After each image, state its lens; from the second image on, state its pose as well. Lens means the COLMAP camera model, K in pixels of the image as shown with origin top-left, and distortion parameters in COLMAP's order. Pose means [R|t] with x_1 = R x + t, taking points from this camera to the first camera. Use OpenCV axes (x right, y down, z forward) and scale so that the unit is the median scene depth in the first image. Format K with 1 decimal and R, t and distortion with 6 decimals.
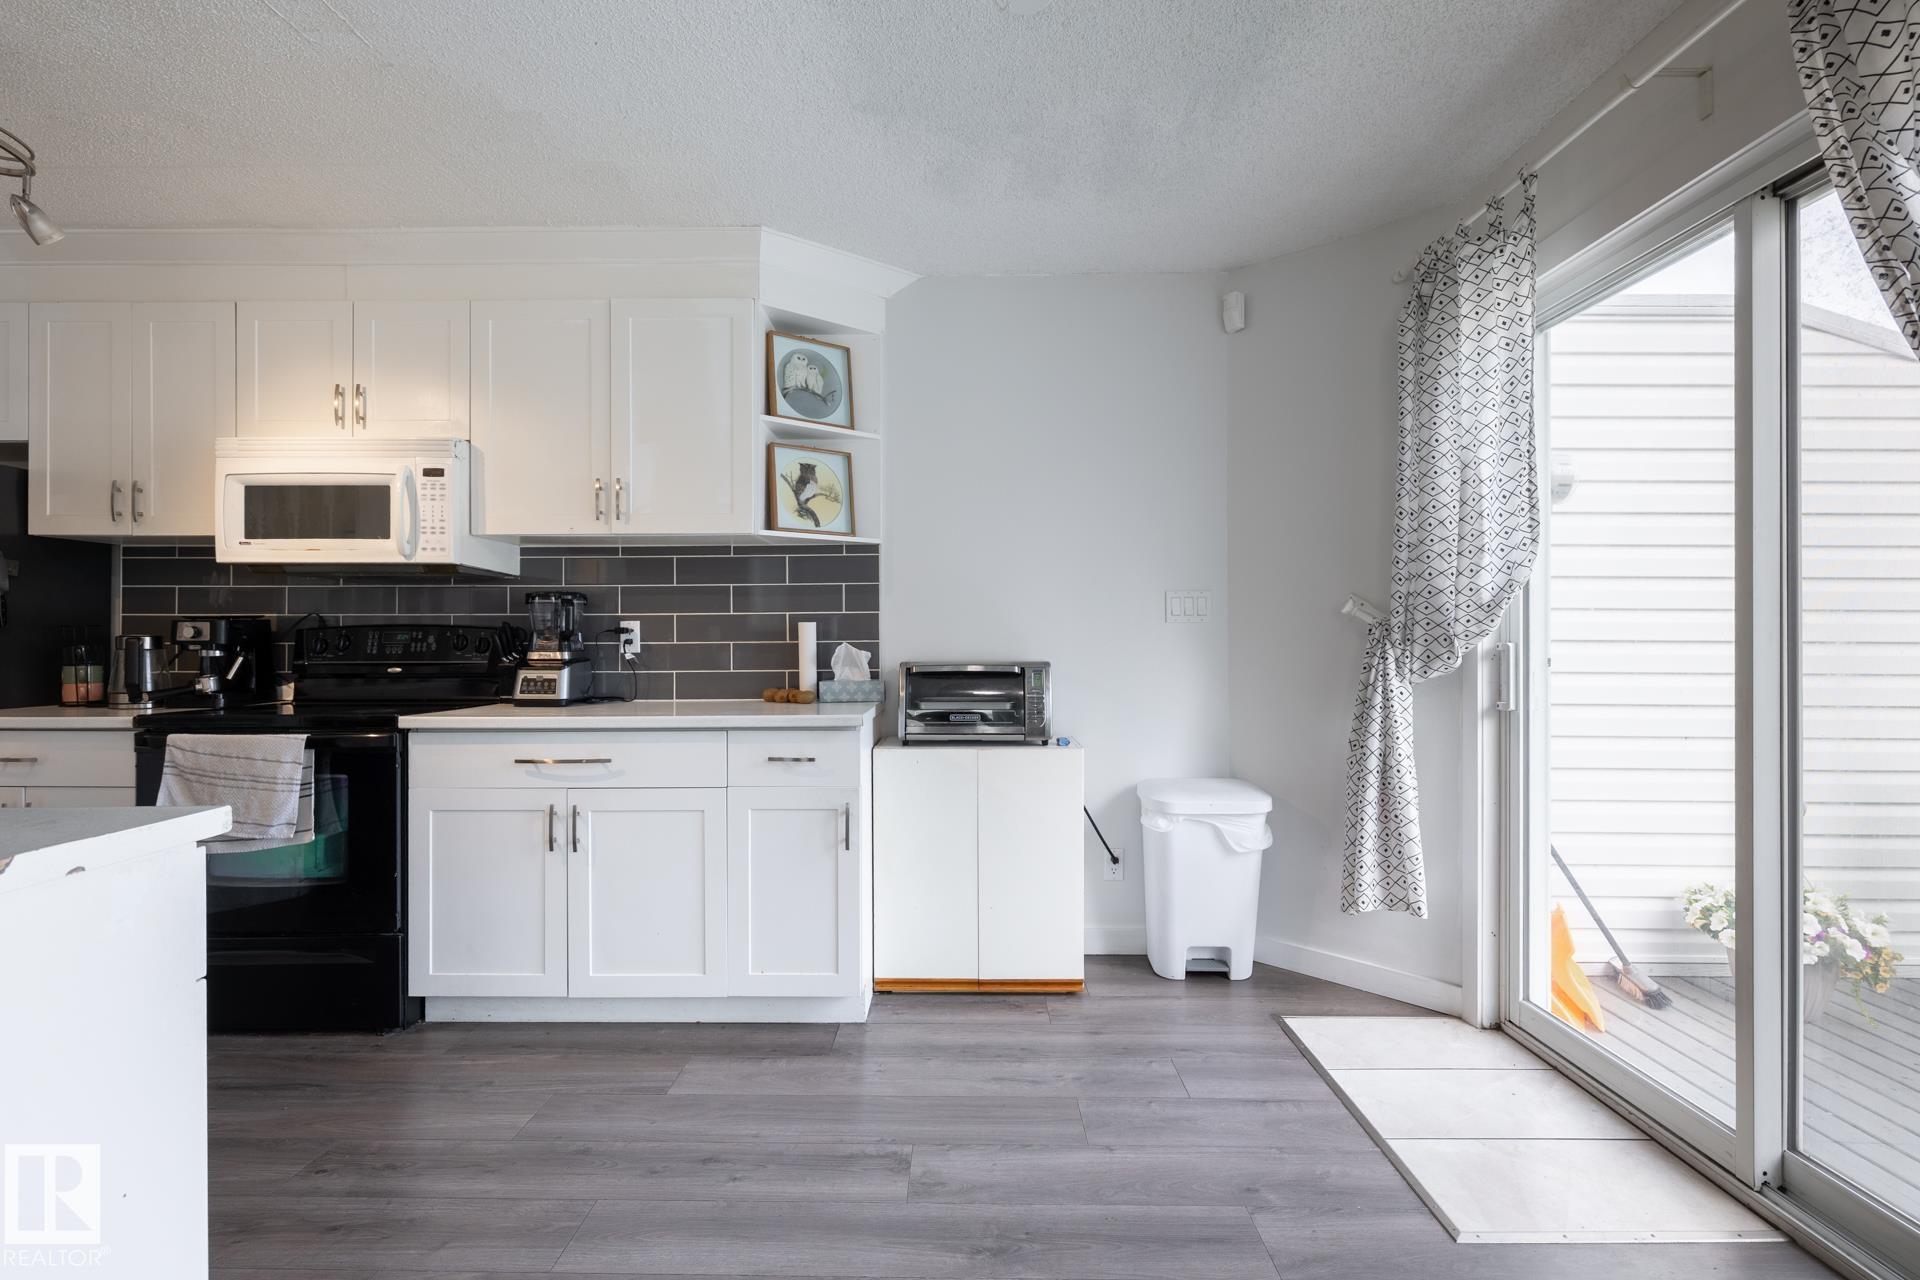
lens RADIAL K [[833.0, 0, 922.5], [0, 833.0, 645.7], [0, 0, 1]] dist [-0.000092, -0.000038]
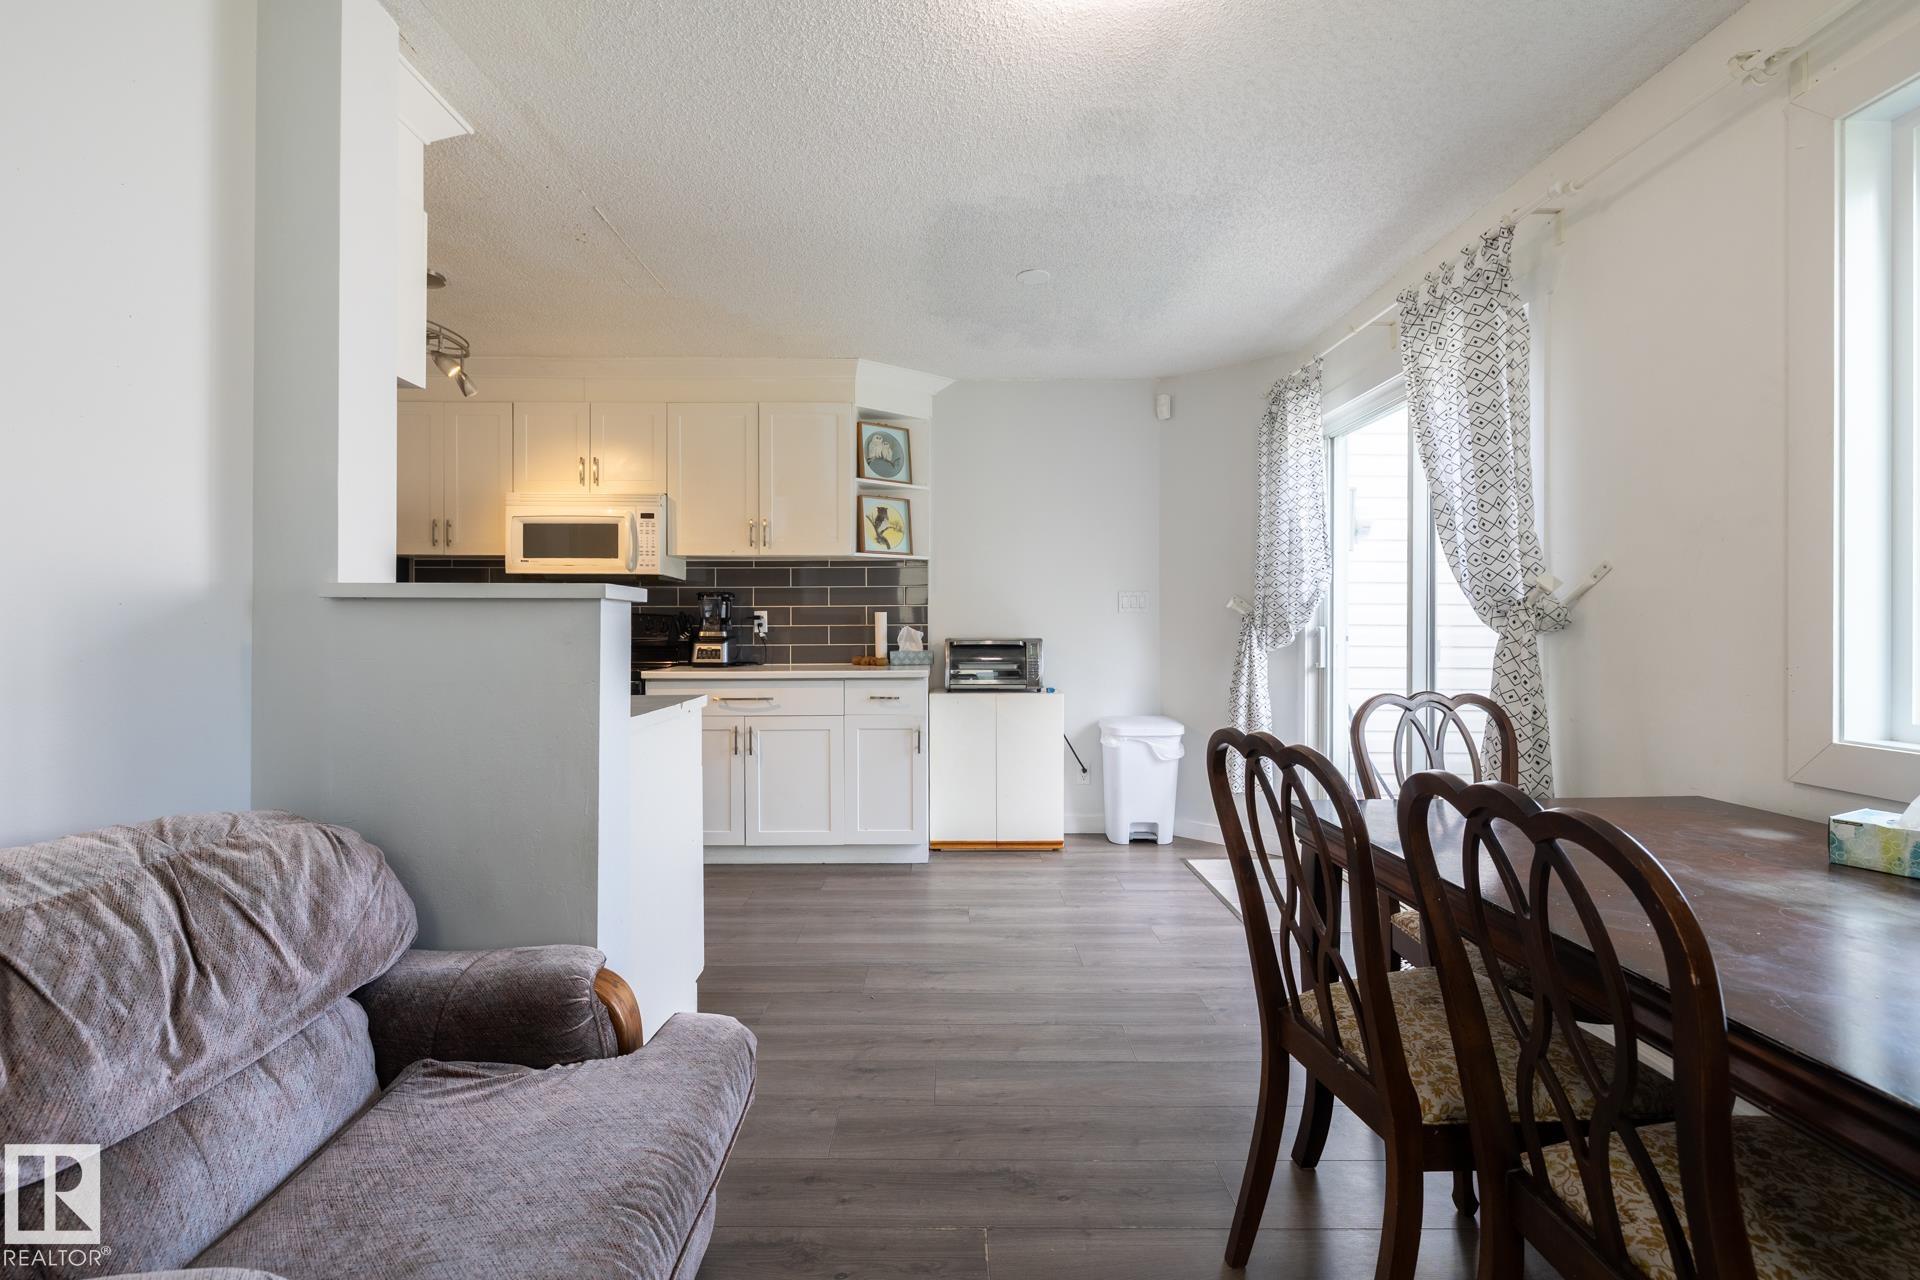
lens RADIAL K [[816.1, 0, 925.6], [0, 816.1, 630.6], [0, 0, 1]] dist [0.000970, 0.000068]
pose [[0.999734, 0.001375, 0.023014, -0.098544], [-0.001438, 0.999995, 0.002722, 0.001069], [-0.023010, -0.002754, 0.999731, -0.511336]]
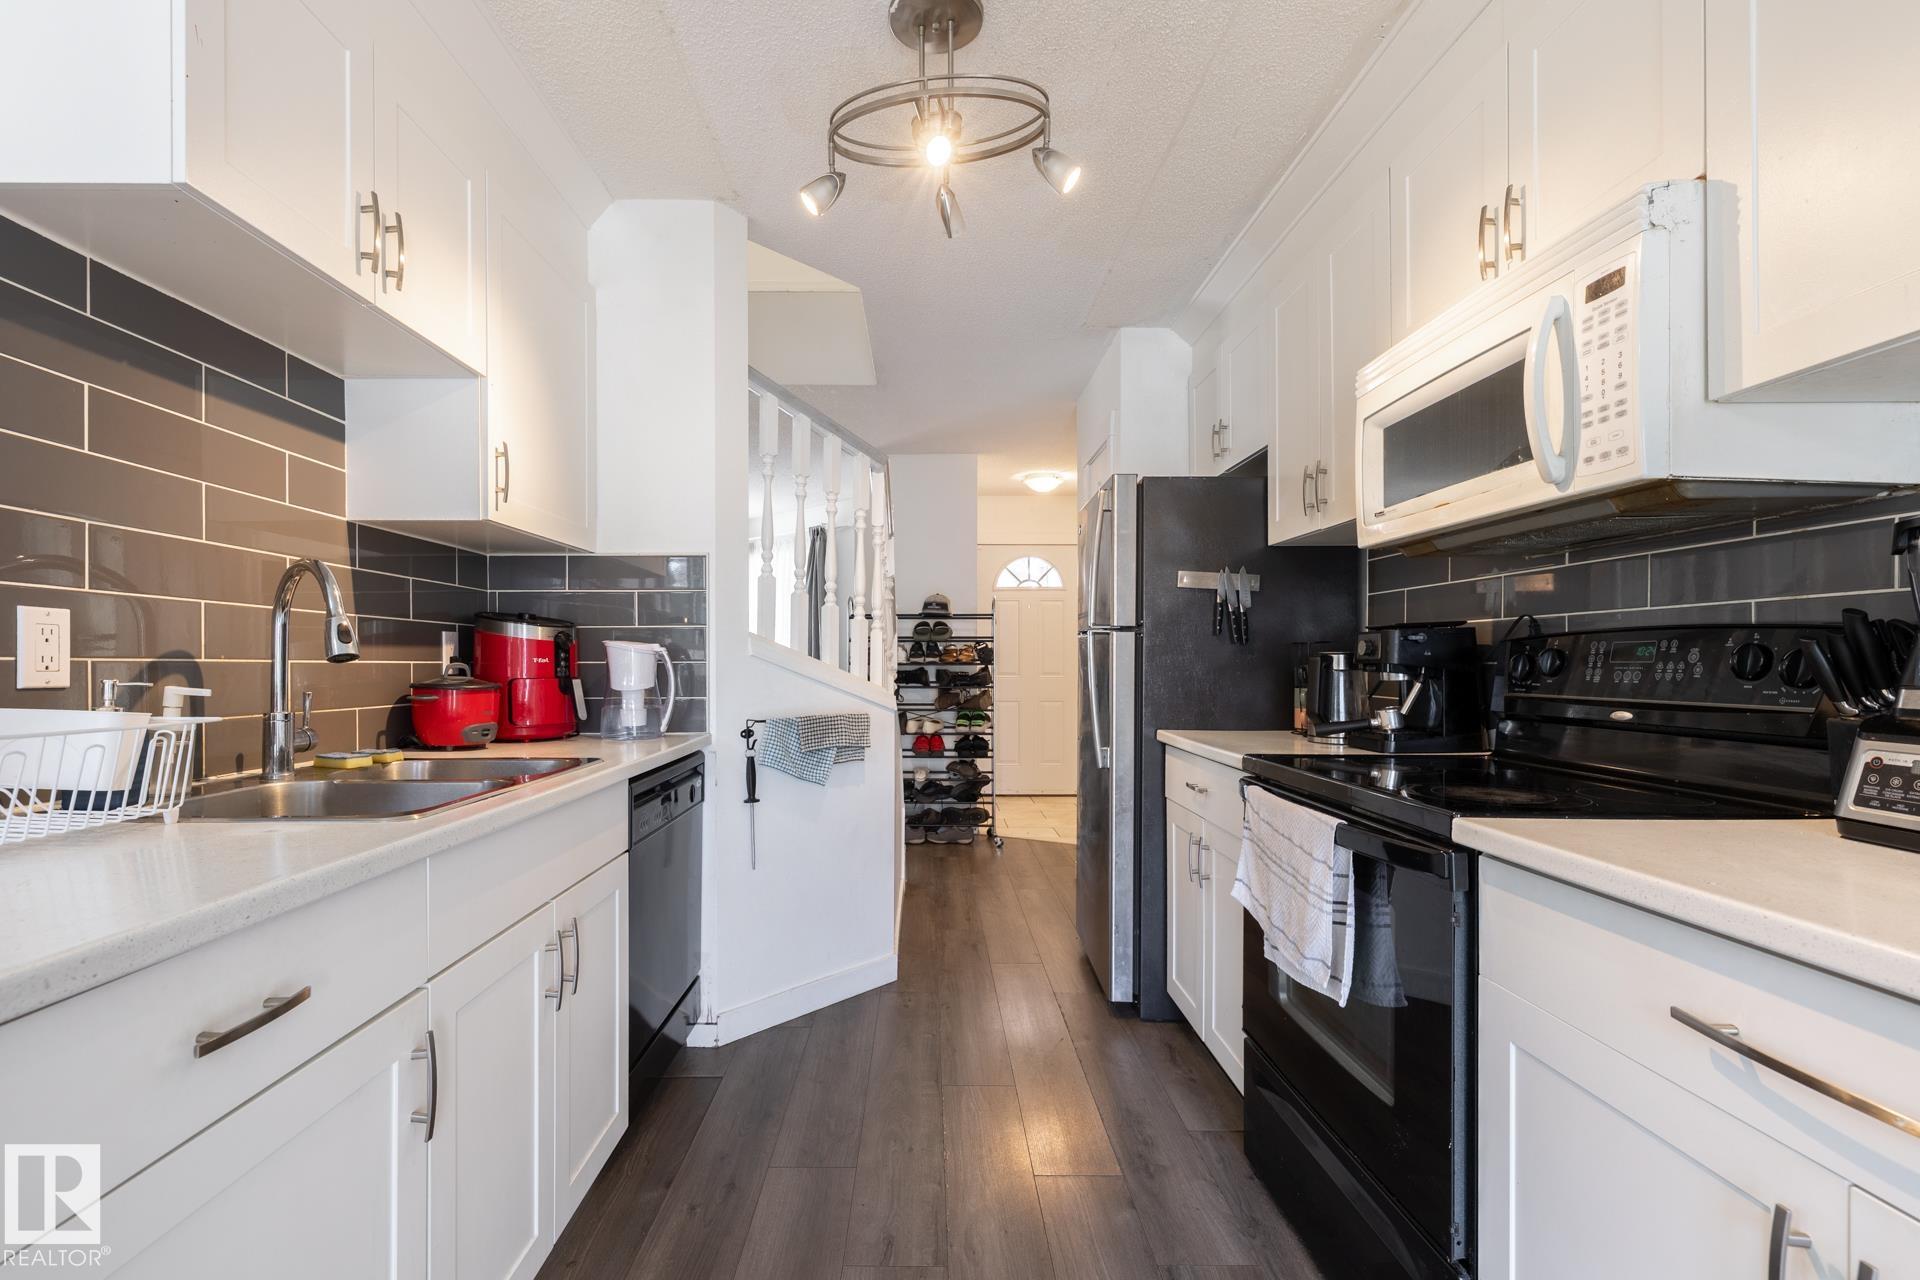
lens RADIAL K [[851.3, 0, 954.7], [0, 851.3, 663.9], [0, 0, 1]] dist [0.000088, -0.000135]
pose [[0.044415, 0.002868, -0.999009, -0.134806], [-0.006301, 0.999977, 0.002591, -0.001529], [0.998993, 0.006180, 0.044432, 0.601544]]
